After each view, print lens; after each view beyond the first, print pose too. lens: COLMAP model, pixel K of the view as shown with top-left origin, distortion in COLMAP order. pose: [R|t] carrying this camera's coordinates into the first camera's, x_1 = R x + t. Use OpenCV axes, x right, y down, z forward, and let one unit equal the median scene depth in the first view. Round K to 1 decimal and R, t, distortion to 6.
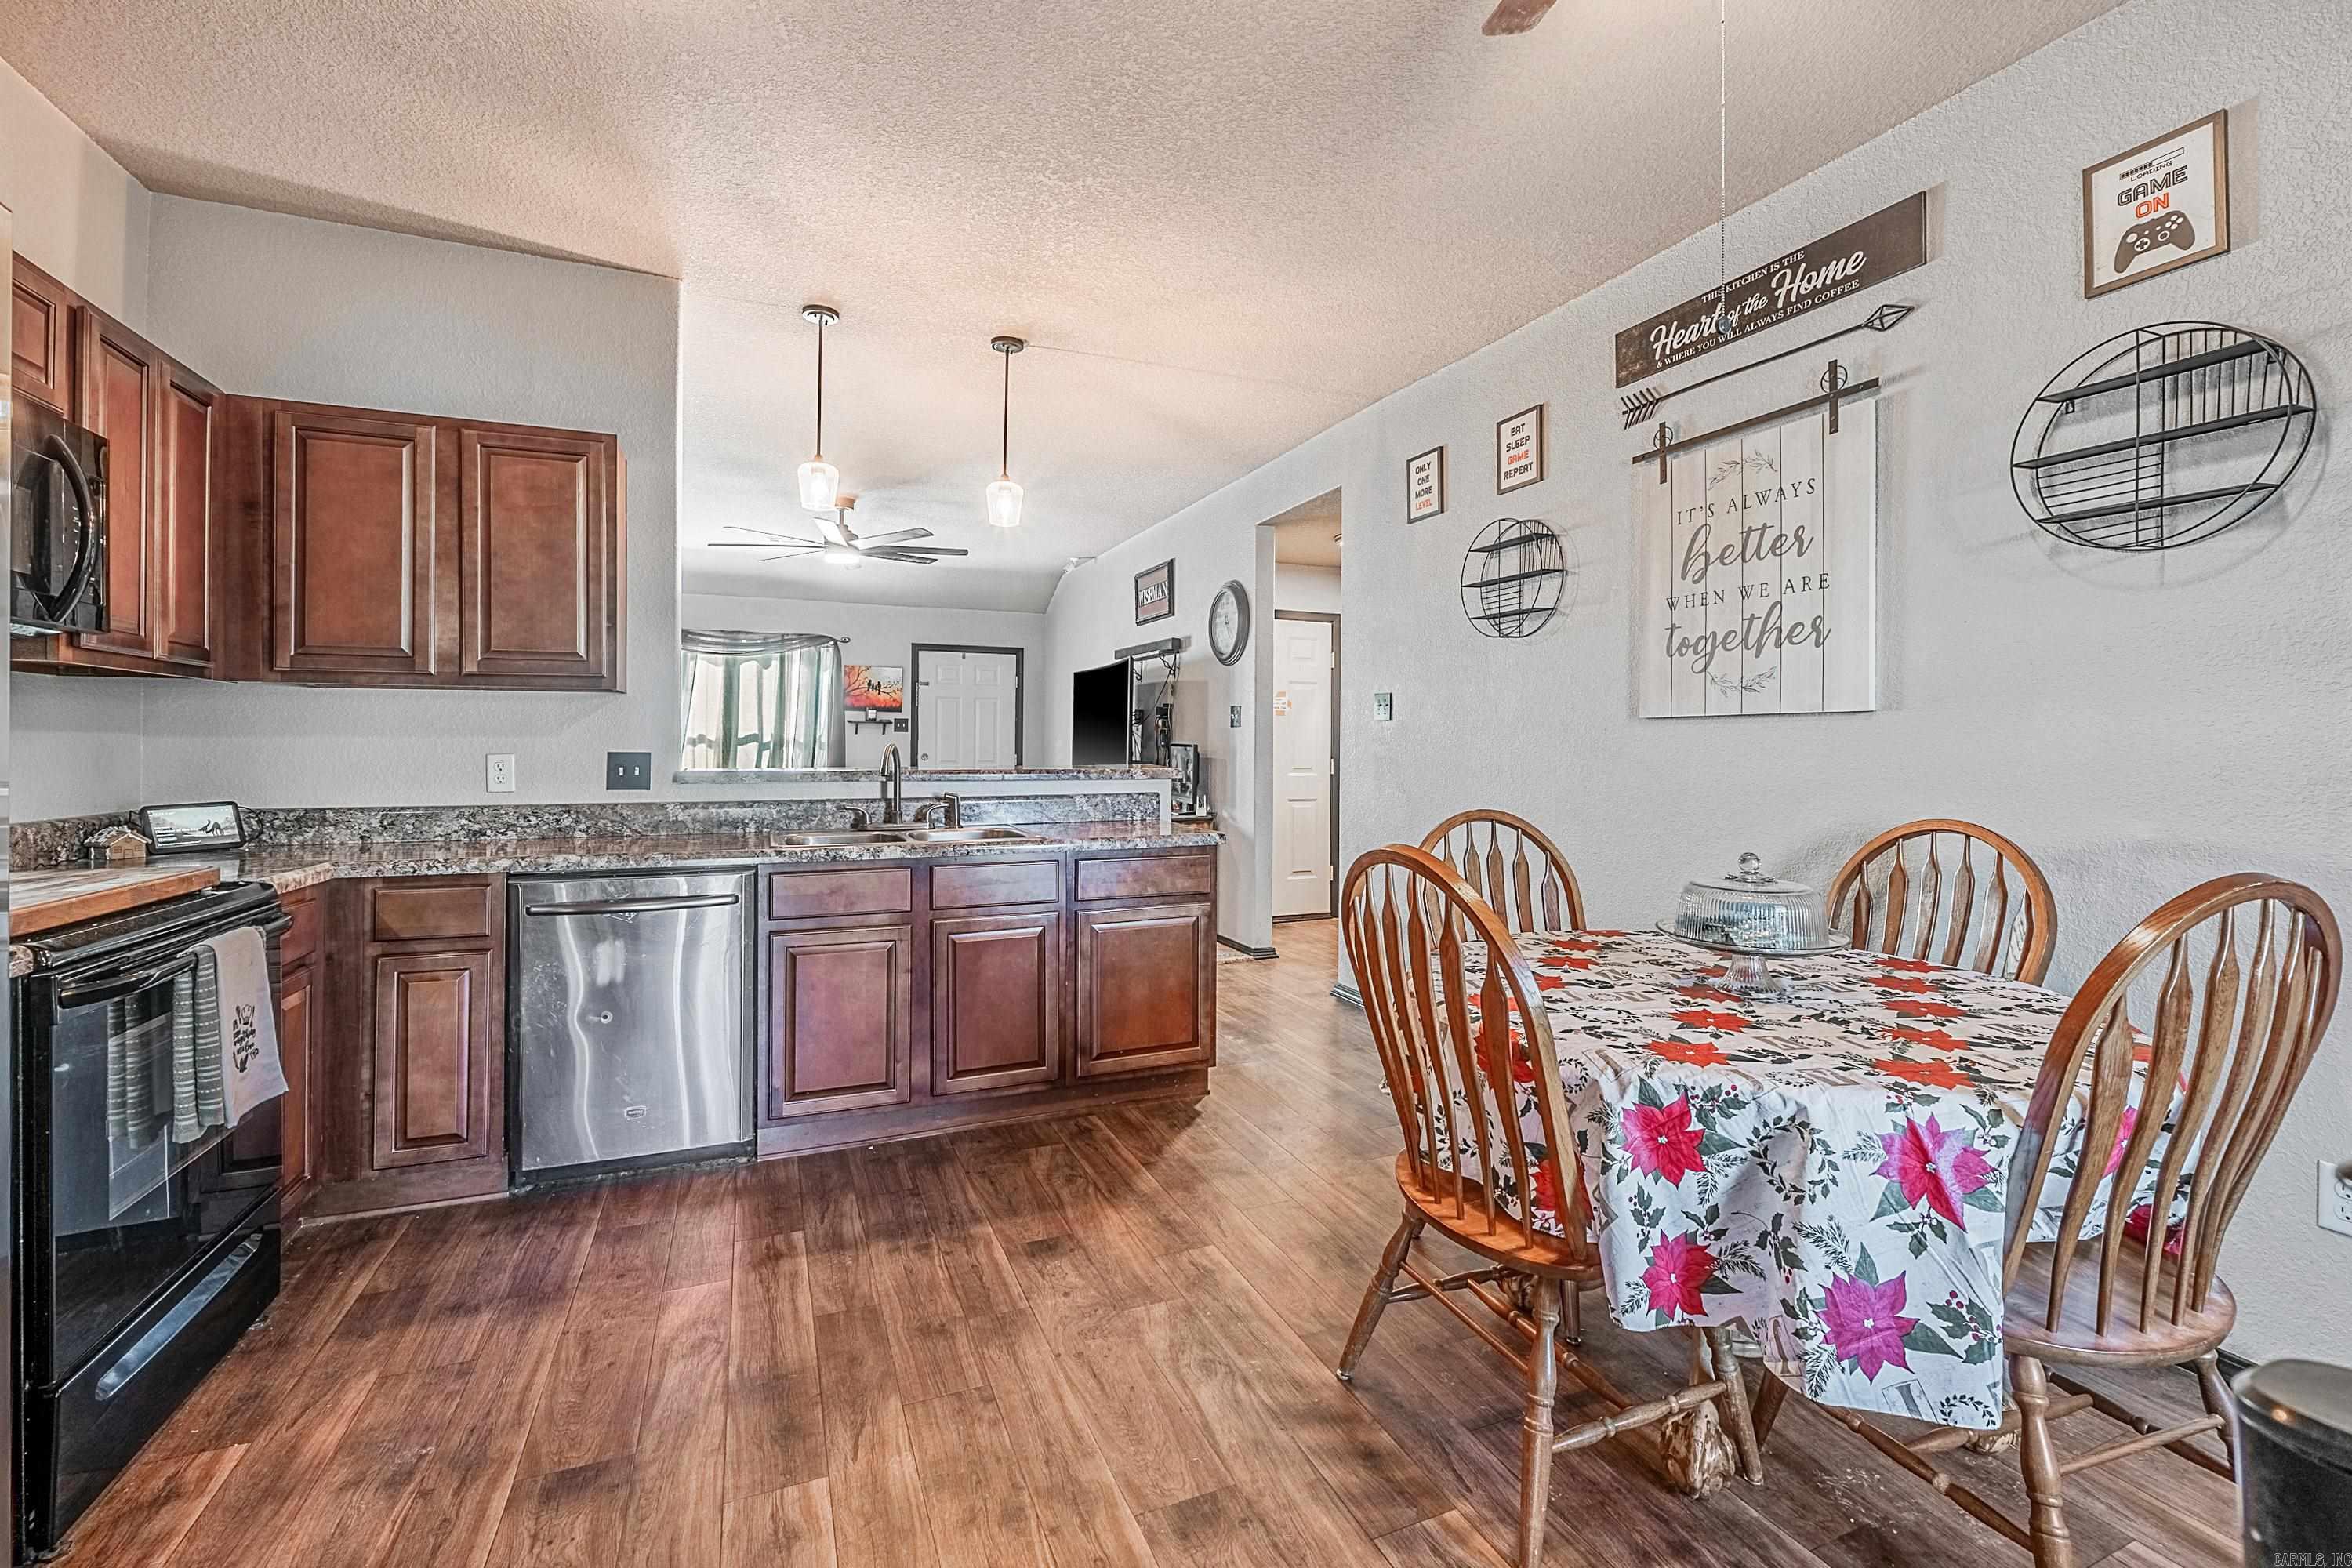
lens RADIAL K [[993.6, 0, 1178.5], [0, 993.6, 740.8], [0, 0, 1]] dist [-0.005741, -0.001423]
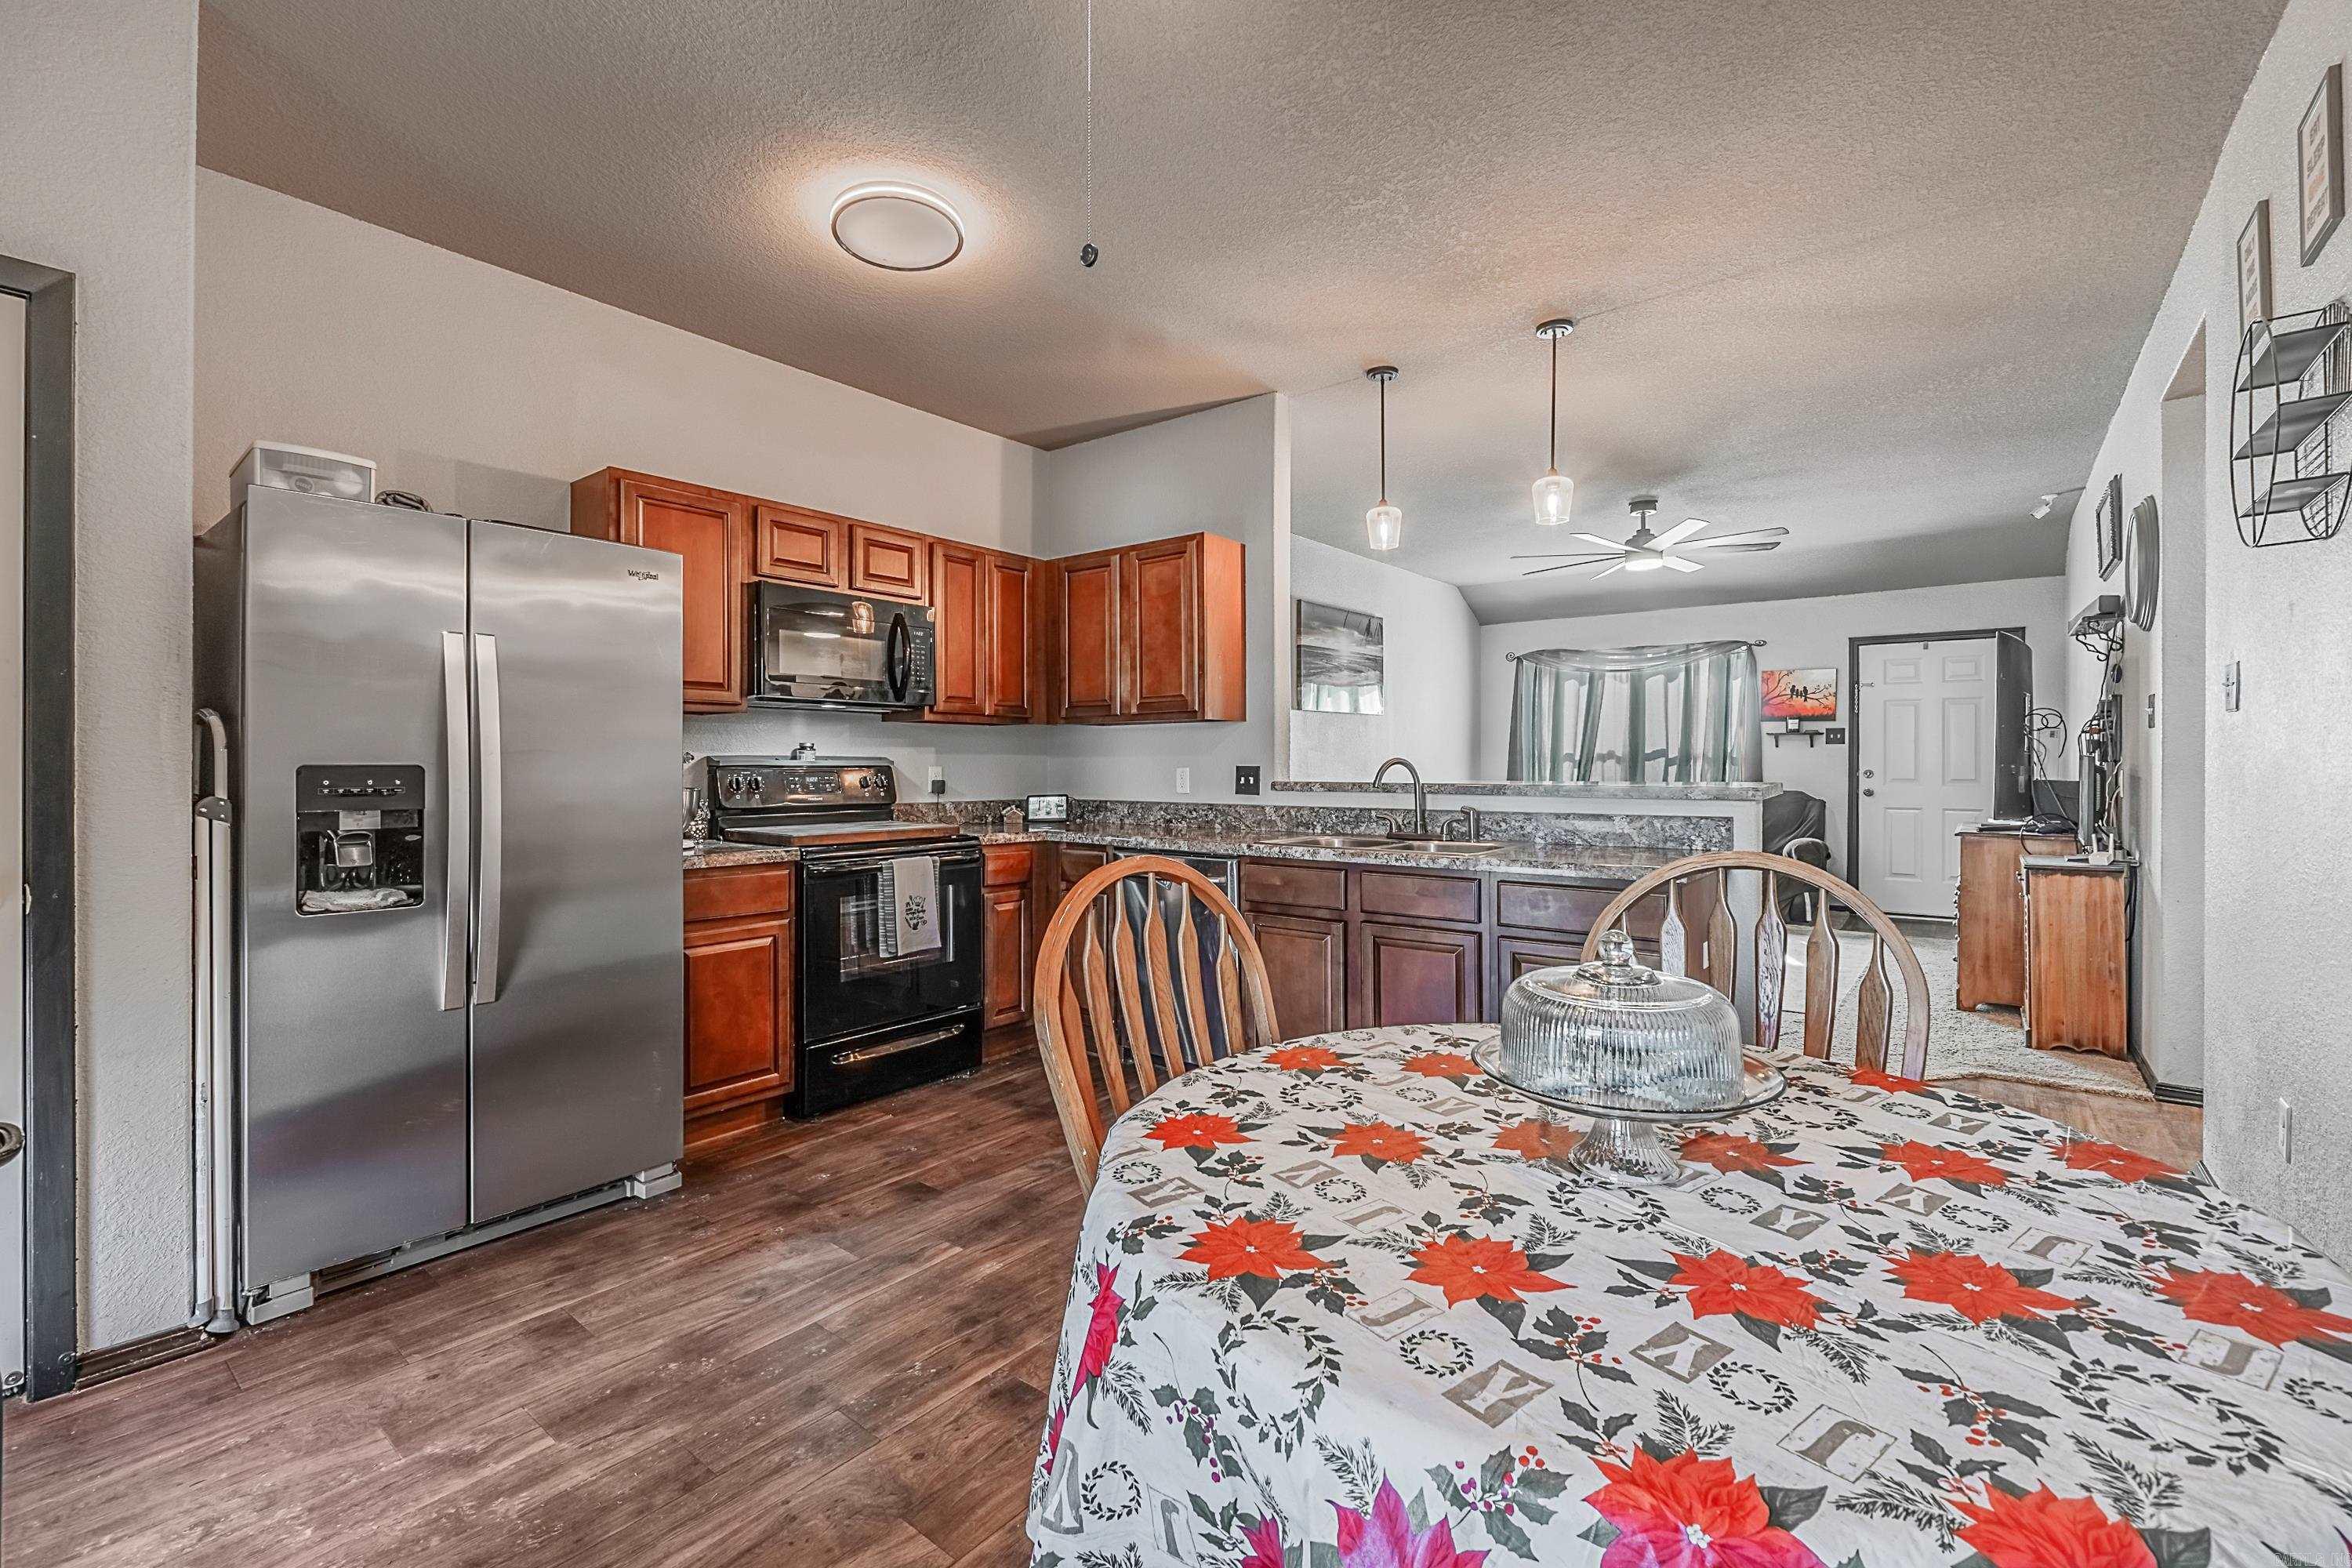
lens RADIAL K [[993.6, 0, 1169.6], [0, 993.6, 770.0], [0, 0, 1]] dist [-0.005741, -0.001423]
pose [[0.476598, 0.003591, -0.879114, 0.596828], [0.007751, 0.999936, 0.008286, 0.005213], [0.879087, -0.010763, 0.476539, 0.306024]]
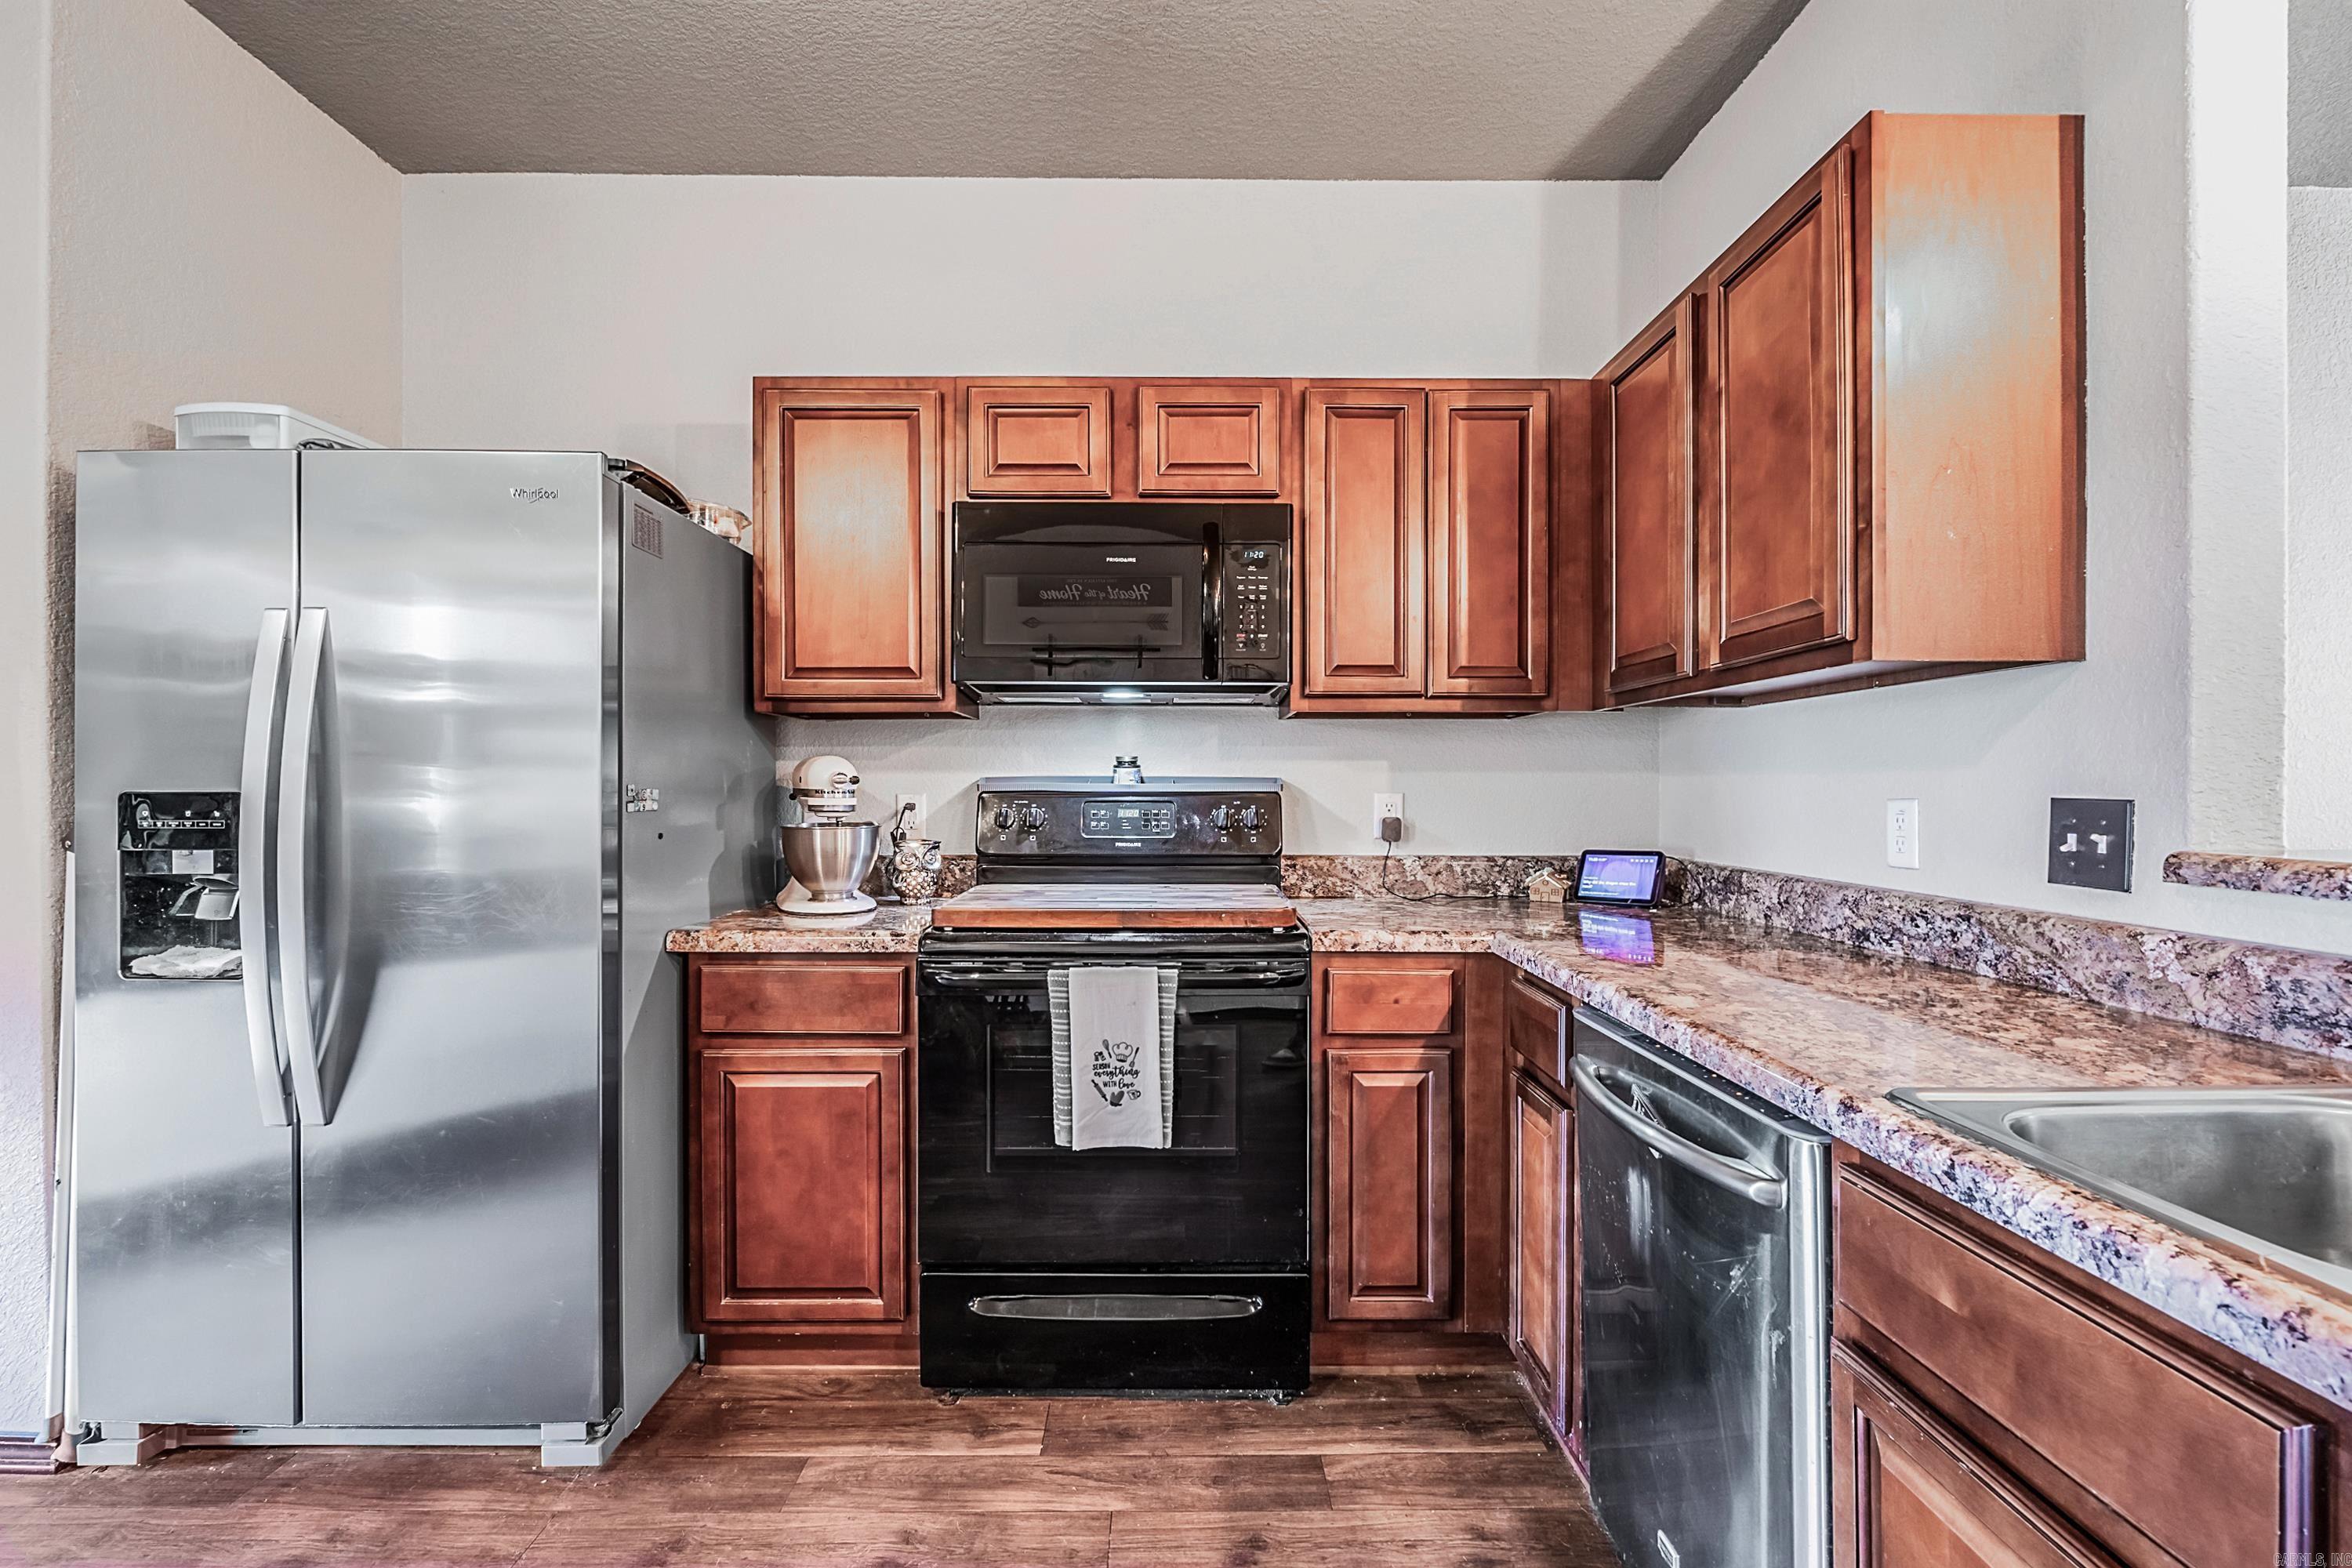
lens RADIAL K [[993.6, 0, 1161.9], [0, 993.6, 791.7], [0, 0, 1]] dist [-0.005741, -0.001423]
pose [[-0.380804, 0.004280, -0.924646, -0.014147], [0.006663, 0.999976, 0.001885, 0.005421], [0.924632, -0.005443, -0.380824, 0.857368]]
